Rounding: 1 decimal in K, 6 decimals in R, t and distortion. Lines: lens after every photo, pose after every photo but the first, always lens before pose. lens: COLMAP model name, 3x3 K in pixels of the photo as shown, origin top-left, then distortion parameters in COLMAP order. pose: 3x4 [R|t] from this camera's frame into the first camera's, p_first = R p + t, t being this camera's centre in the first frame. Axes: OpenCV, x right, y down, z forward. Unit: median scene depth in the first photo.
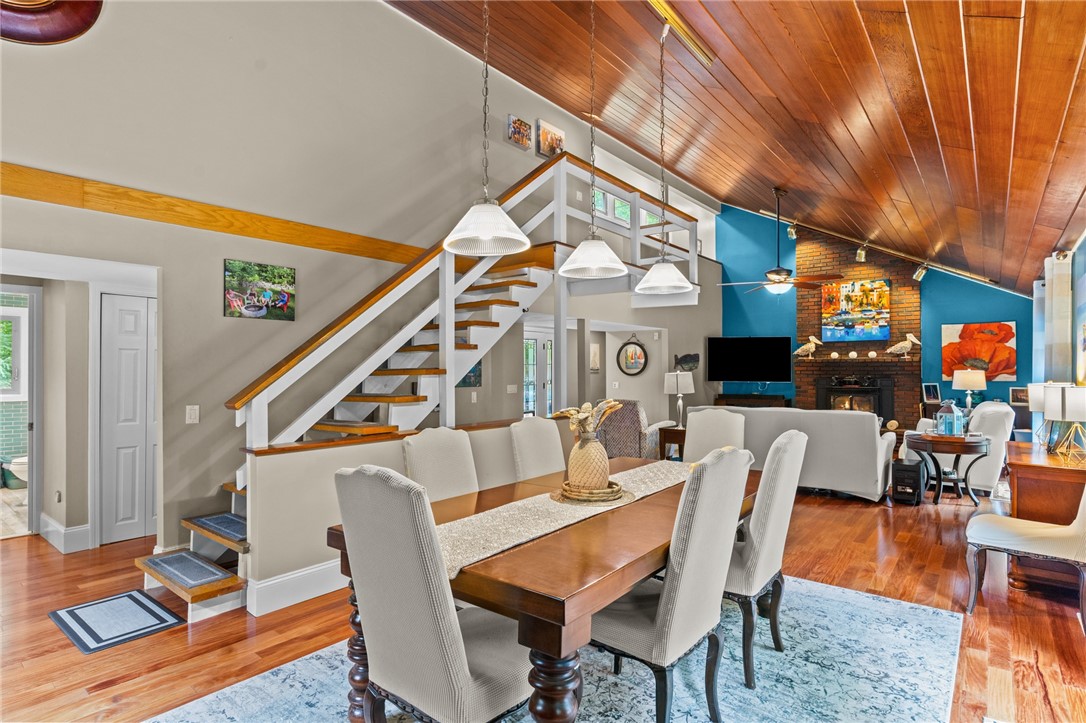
lens RADIAL K [[576.8, 0, 536.5], [0, 576.8, 361.9], [0, 0, 1]] dist [0.008250, -0.001731]
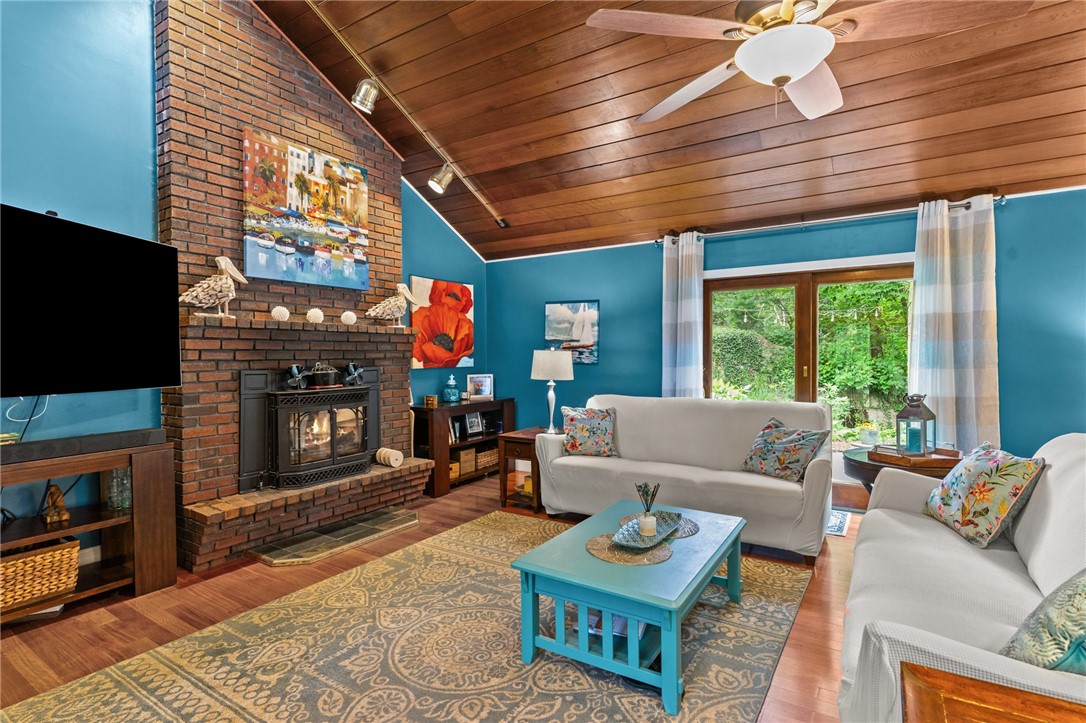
lens RADIAL K [[540.7, 0, 549.7], [0, 540.7, 360.9], [0, 0, 1]] dist [0.002487, 0.001349]
pose [[-0.108579, -0.008084, 0.994055, 0.123074], [-0.006144, 0.999953, 0.007461, 0.019065], [-0.994069, -0.005297, -0.108624, 0.909503]]
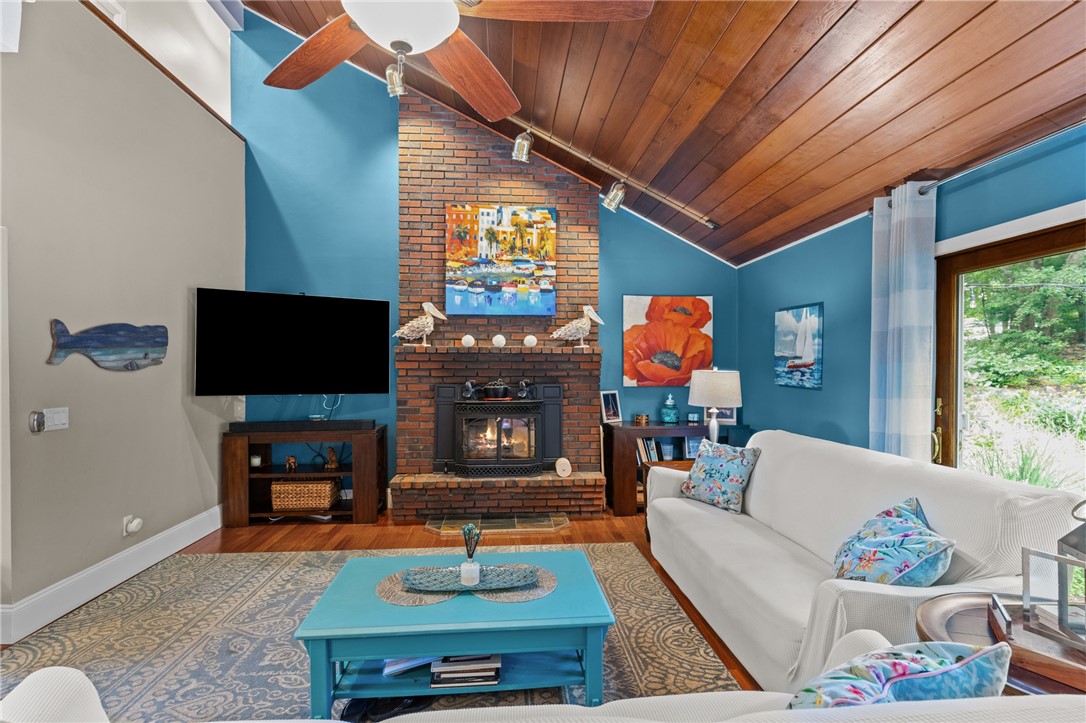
lens RADIAL K [[540.7, 0, 548.0], [0, 540.7, 368.0], [0, 0, 1]] dist [0.002487, 0.001349]
pose [[0.727132, 0.002145, 0.686494, 0.245238], [-0.012511, 0.999870, 0.010127, 0.008054], [-0.686383, -0.015952, 0.727065, 0.630322]]
